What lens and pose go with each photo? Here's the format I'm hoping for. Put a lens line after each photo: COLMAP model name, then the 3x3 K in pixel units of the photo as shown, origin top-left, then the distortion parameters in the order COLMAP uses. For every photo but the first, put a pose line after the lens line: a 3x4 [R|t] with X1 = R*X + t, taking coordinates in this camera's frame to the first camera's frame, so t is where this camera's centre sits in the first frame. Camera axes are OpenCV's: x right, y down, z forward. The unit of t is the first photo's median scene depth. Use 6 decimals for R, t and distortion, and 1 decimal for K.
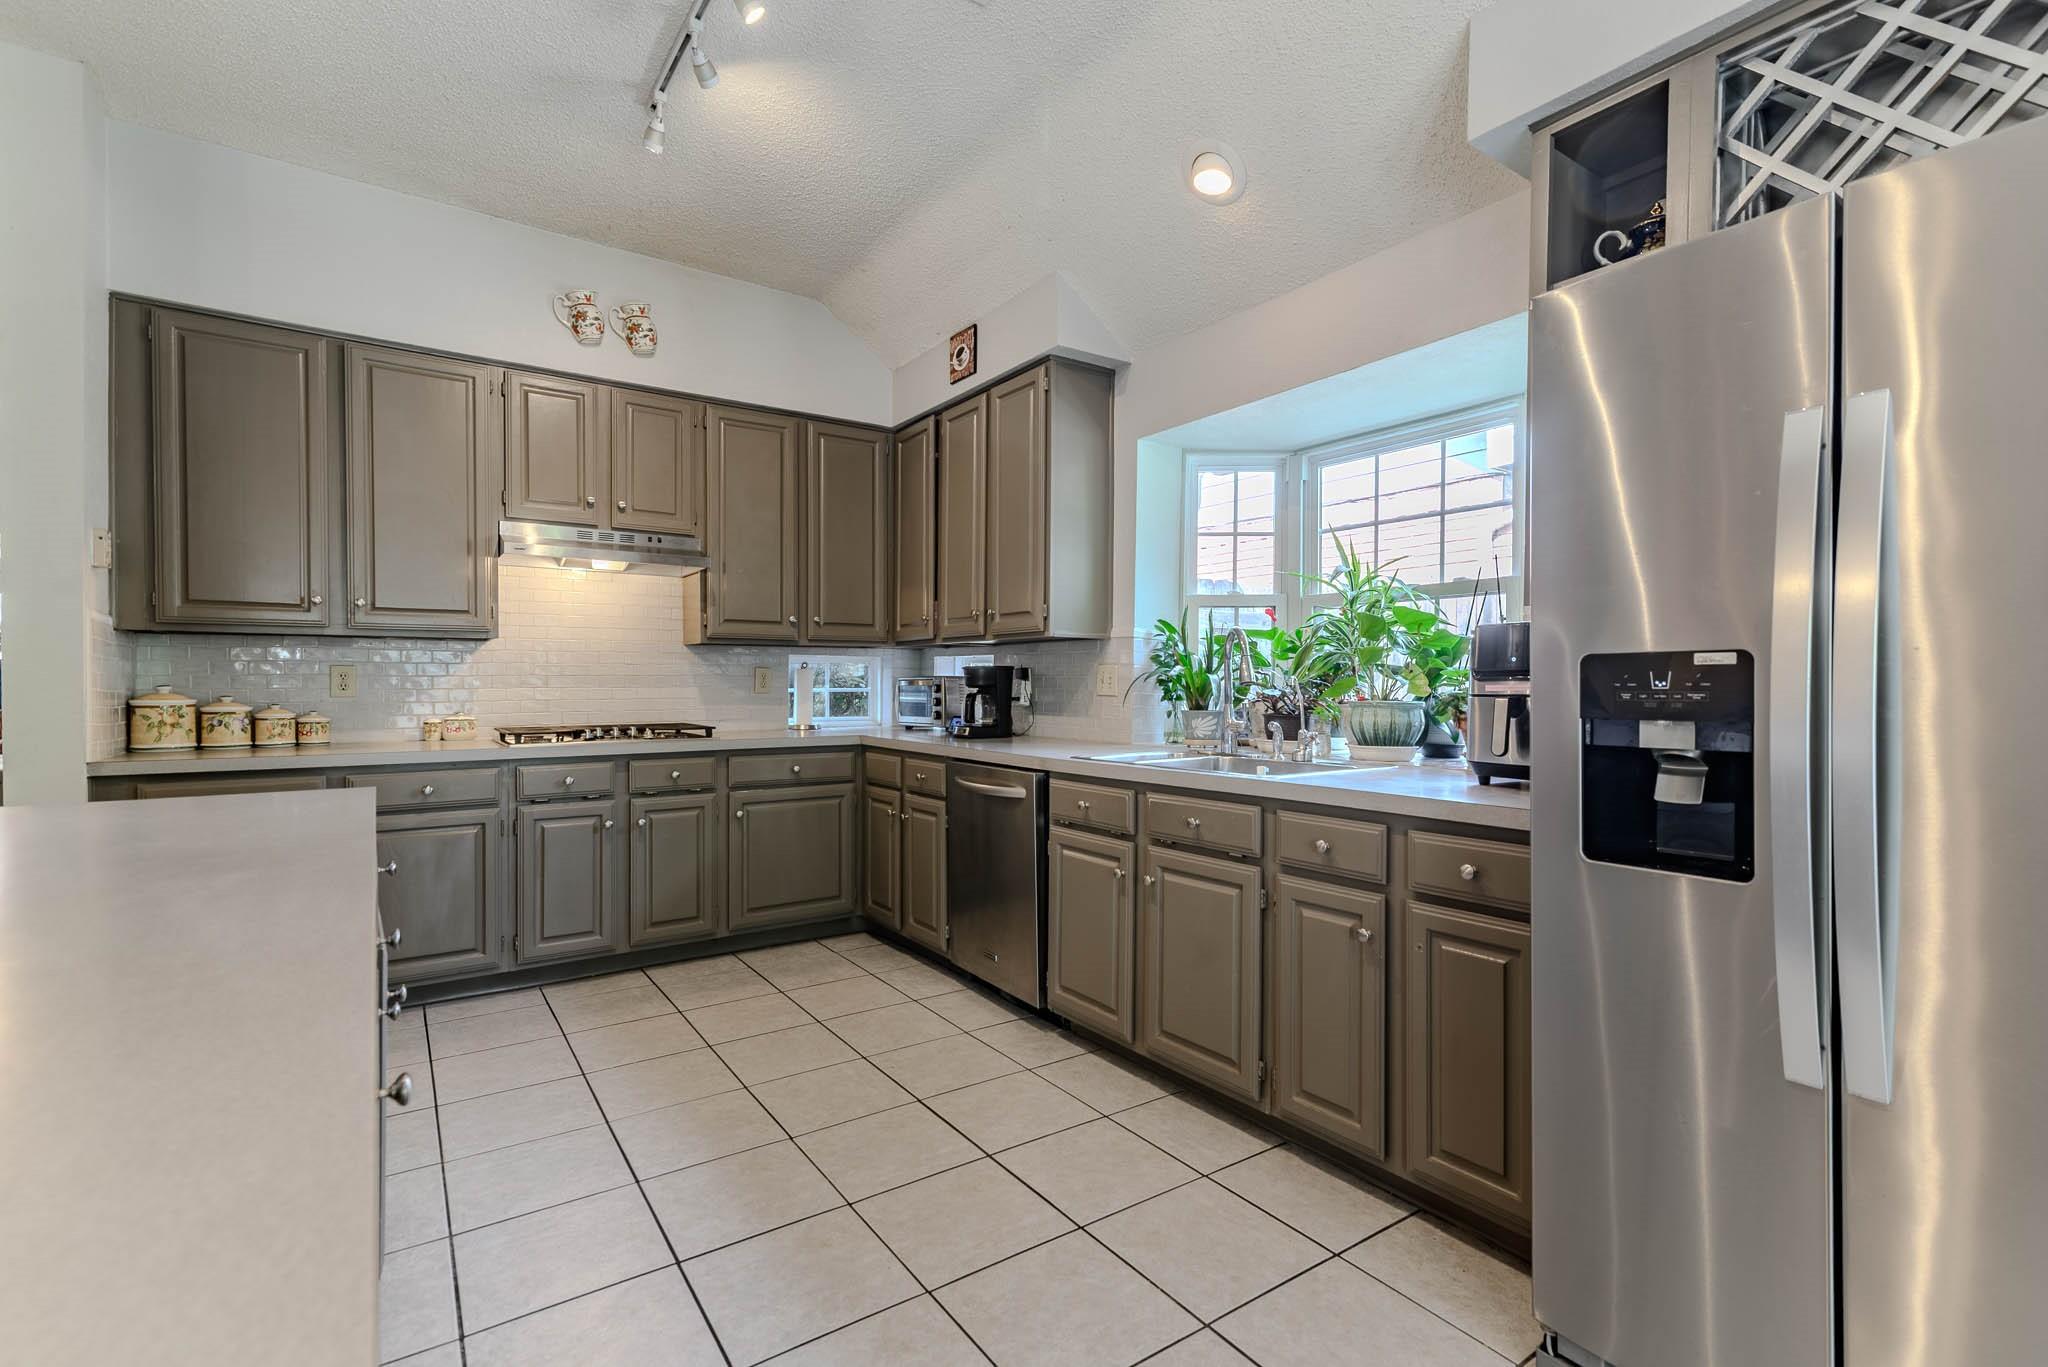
lens RADIAL K [[941.0, 0, 1061.5], [0, 941.0, 691.1], [0, 0, 1]] dist [0.004749, -0.000457]
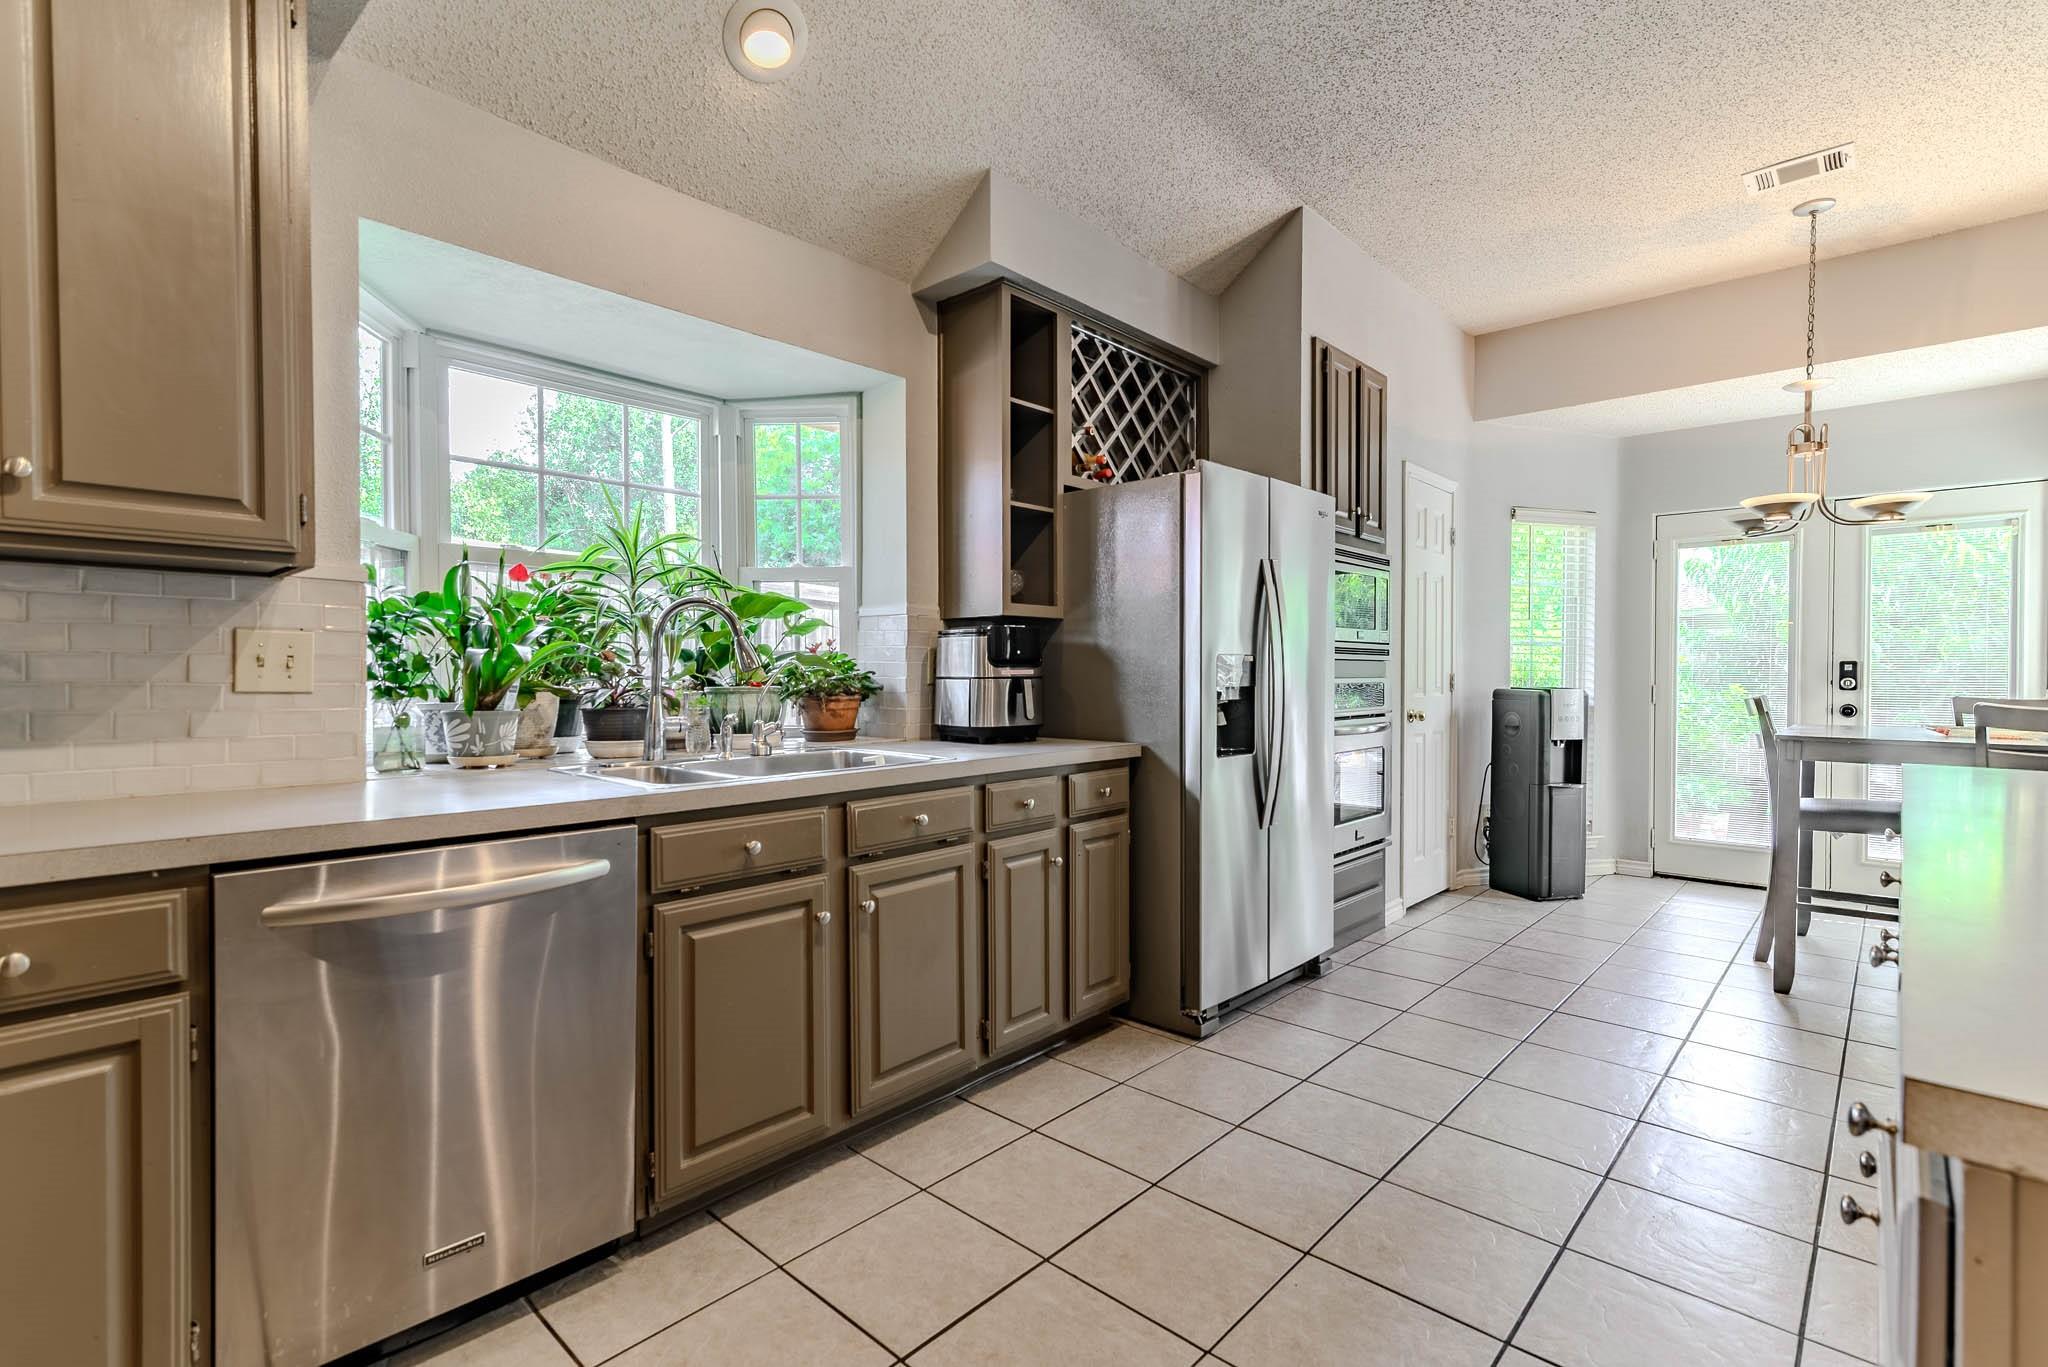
lens RADIAL K [[941.0, 0, 1017.5], [0, 941.0, 682.9], [0, 0, 1]] dist [0.004749, -0.000457]
pose [[-0.197474, -0.015169, 0.980191, -0.533822], [0.007059, 0.999832, 0.016895, -0.006447], [-0.980283, 0.010255, -0.197334, 0.740671]]
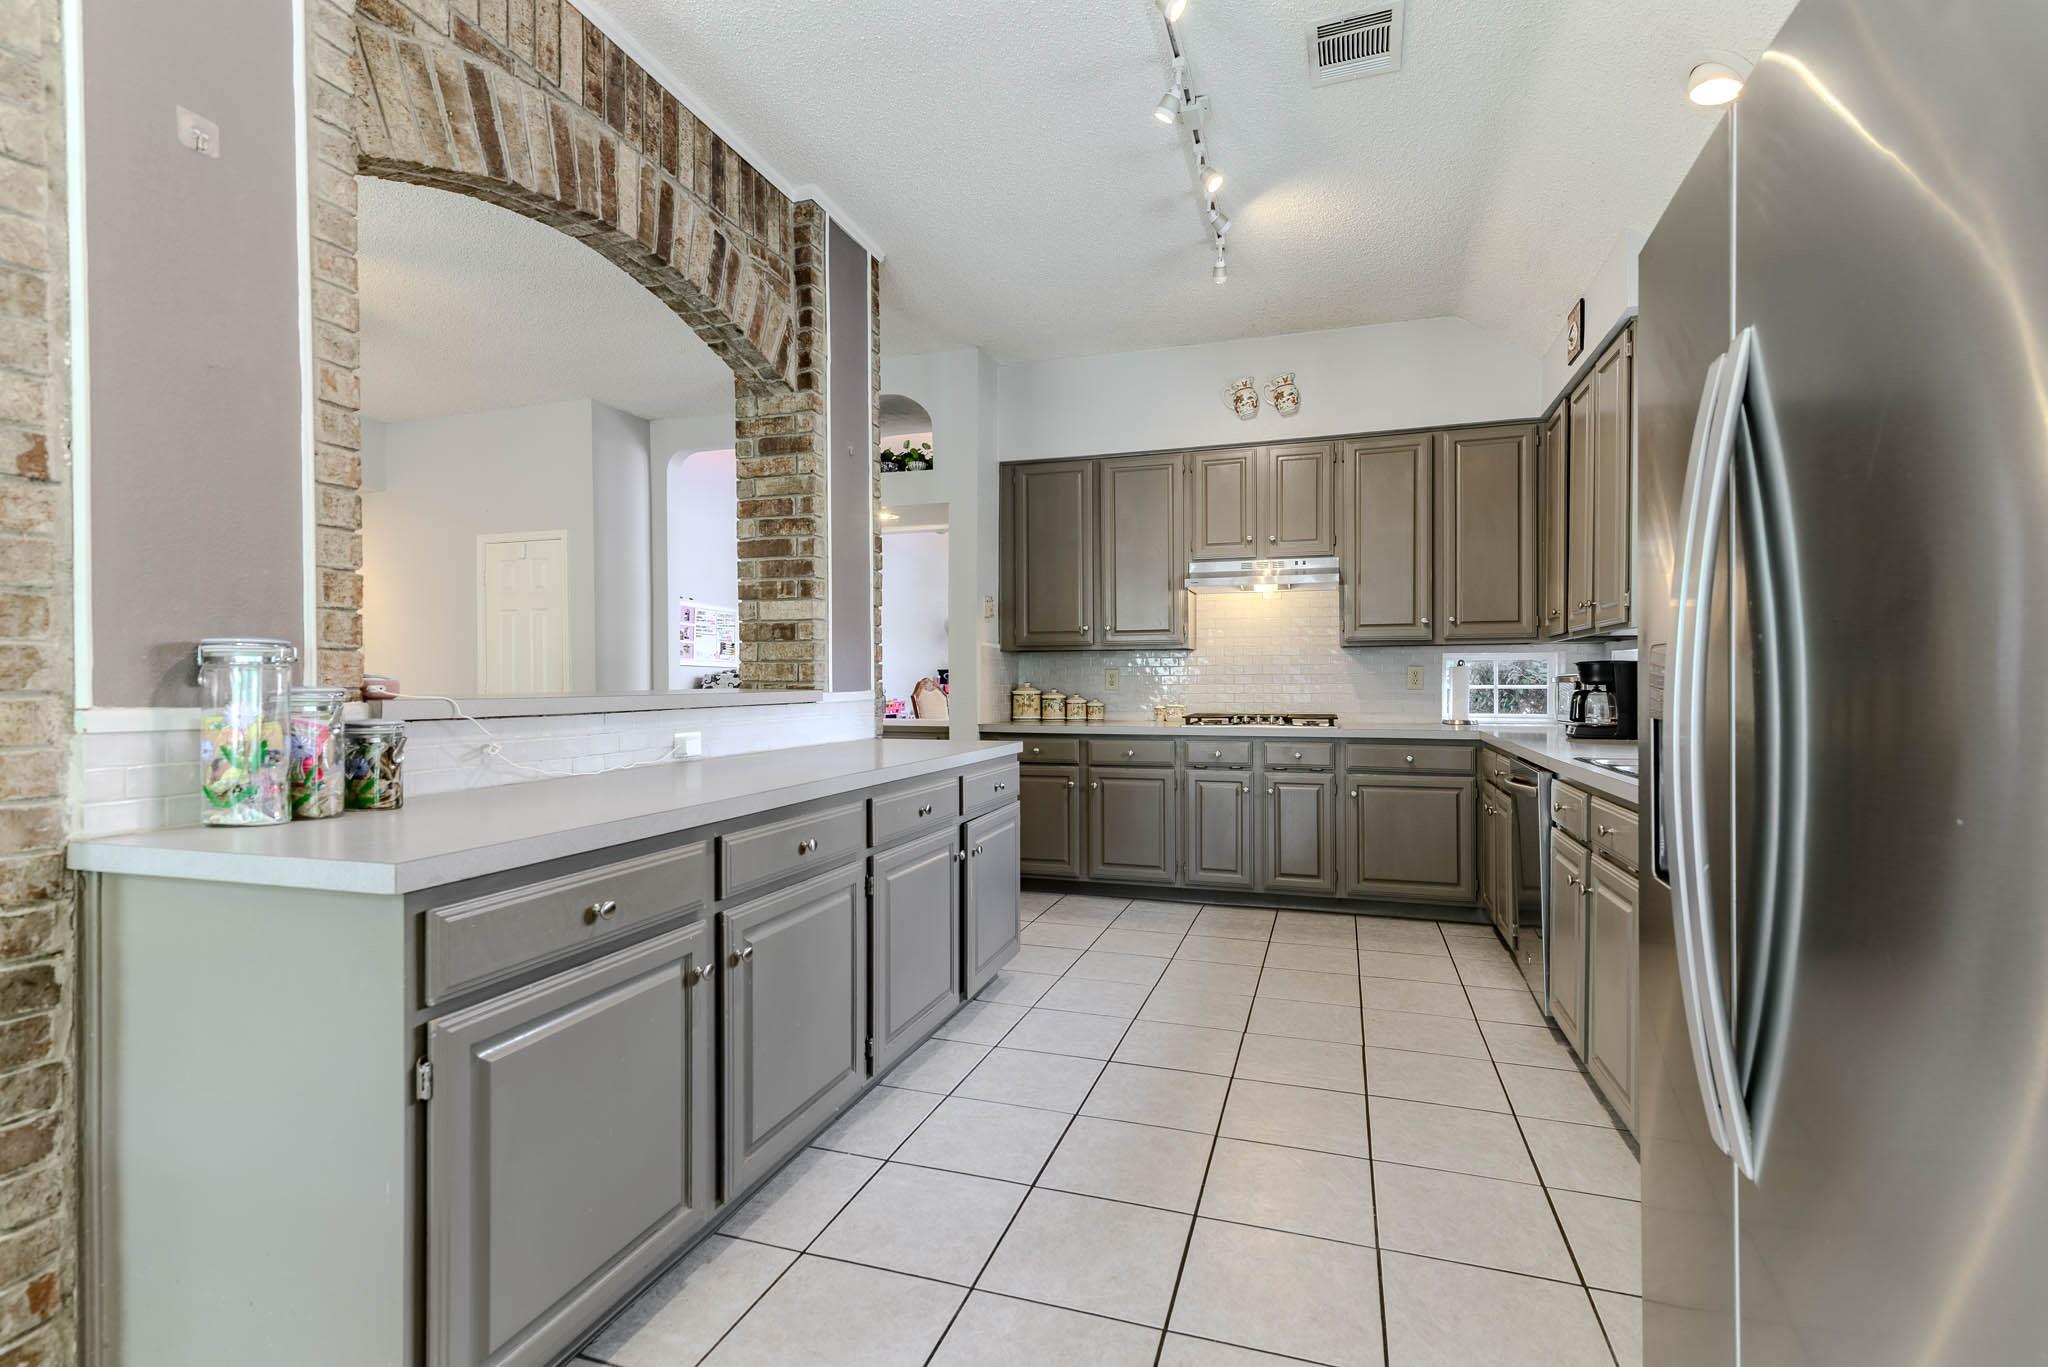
lens RADIAL K [[941.0, 0, 1025.9], [0, 941.0, 681.5], [0, 0, 1]] dist [0.004749, -0.000457]
pose [[0.585761, -0.001405, -0.810483, 0.382588], [-0.004001, 0.999981, -0.004626, 0.000250], [0.810474, 0.005952, 0.585745, -0.001086]]
